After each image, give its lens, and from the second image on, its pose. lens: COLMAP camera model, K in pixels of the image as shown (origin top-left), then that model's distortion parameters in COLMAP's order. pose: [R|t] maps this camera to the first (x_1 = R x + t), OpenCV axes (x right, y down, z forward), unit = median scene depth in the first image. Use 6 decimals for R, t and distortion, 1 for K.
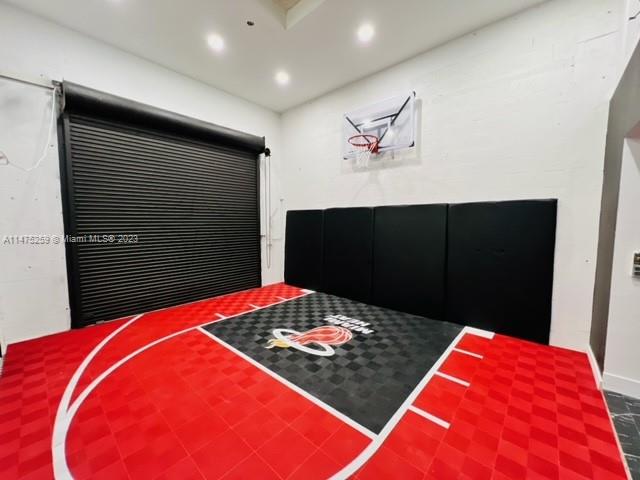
lens RADIAL K [[257.5, 0, 317.8], [0, 257.5, 238.7], [0, 0, 1]] dist [-0.002188, 0.000214]
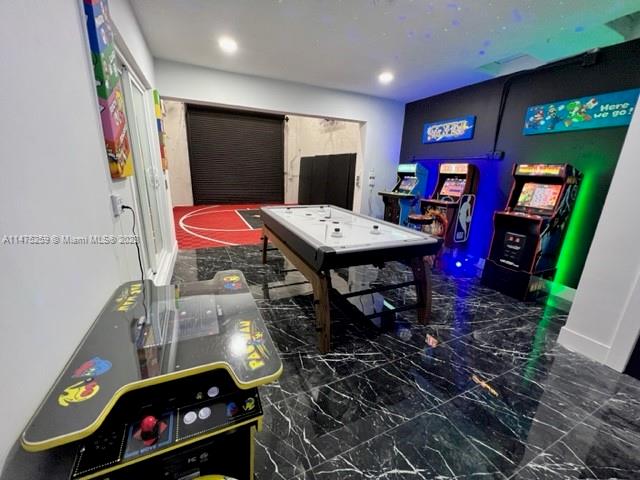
lens RADIAL K [[257.5, 0, 317.8], [0, 257.5, 238.7], [0, 0, 1]] dist [-0.002188, 0.000214]
pose [[0.915227, 0.135623, -0.379430, 1.001335], [-0.062629, 0.978090, 0.198538, 0.092511], [0.398042, -0.157943, 0.903668, -0.721924]]
